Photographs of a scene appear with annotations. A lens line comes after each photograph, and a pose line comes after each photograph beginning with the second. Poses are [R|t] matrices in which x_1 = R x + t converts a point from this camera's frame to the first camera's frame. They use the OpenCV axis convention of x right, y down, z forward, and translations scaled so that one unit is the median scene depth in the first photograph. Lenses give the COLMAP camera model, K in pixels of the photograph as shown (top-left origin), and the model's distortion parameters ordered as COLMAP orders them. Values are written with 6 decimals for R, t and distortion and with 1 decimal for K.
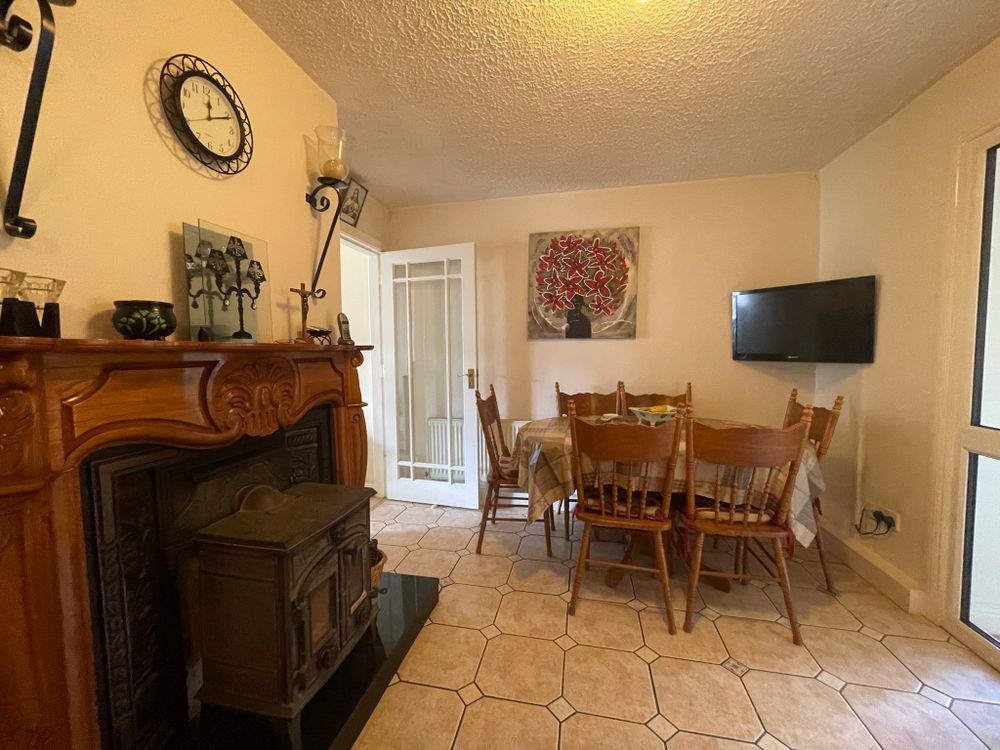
lens RADIAL K [[401.8, 0, 498.0], [0, 401.8, 371.9], [0, 0, 1]] dist [-0.002312, 0.000169]
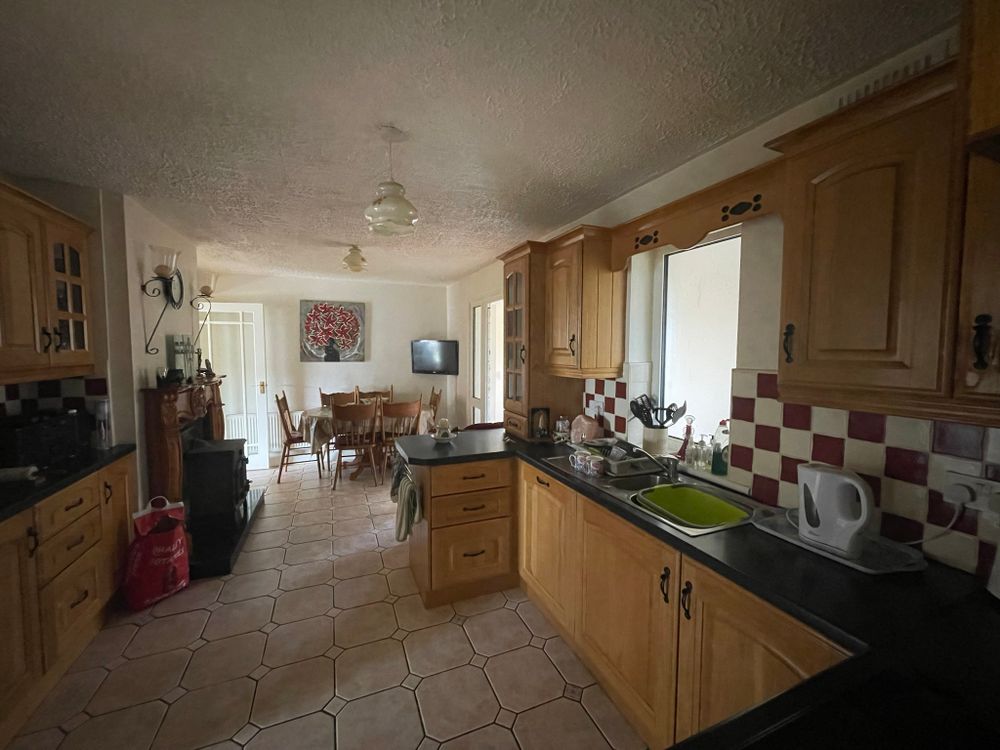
lens RADIAL K [[401.8, 0, 498.0], [0, 401.8, 371.9], [0, 0, 1]] dist [-0.002312, 0.000169]
pose [[0.823119, -0.021401, 0.567466, -0.284485], [0.016875, 0.999770, 0.013228, -0.072595], [-0.567619, -0.001312, 0.823291, -1.220380]]
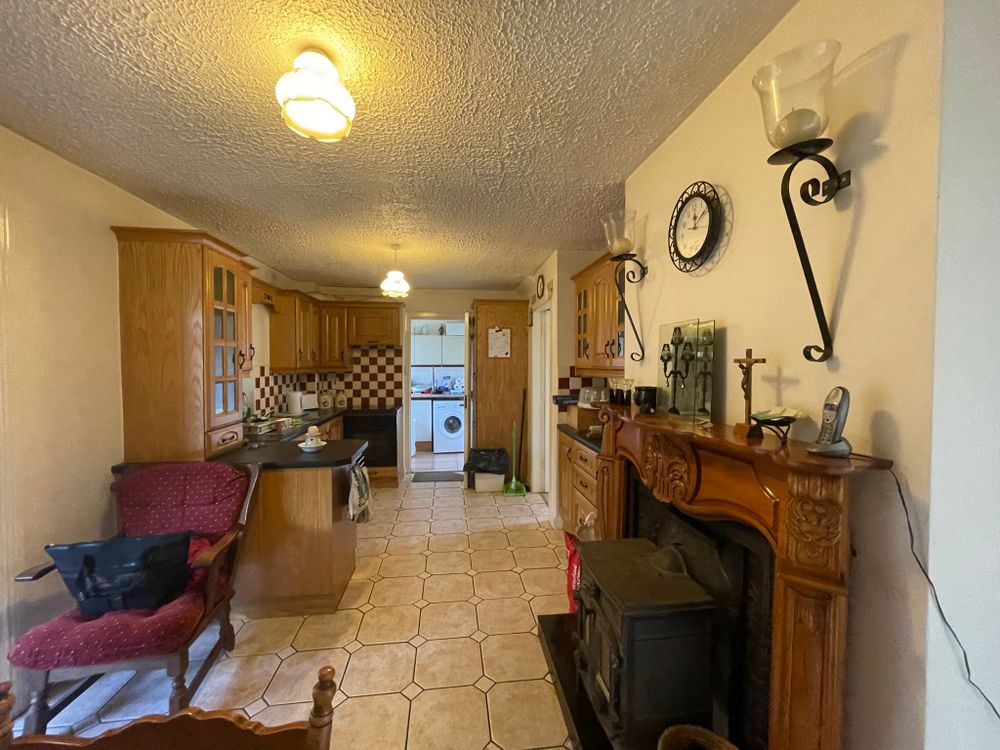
lens RADIAL K [[401.8, 0, 498.0], [0, 401.8, 371.9], [0, 0, 1]] dist [-0.002312, 0.000169]
pose [[-0.945971, 0.016373, -0.323837, 0.127124], [-0.008566, 0.997114, 0.075436, -0.168843], [0.324138, 0.074134, -0.943101, 1.128746]]
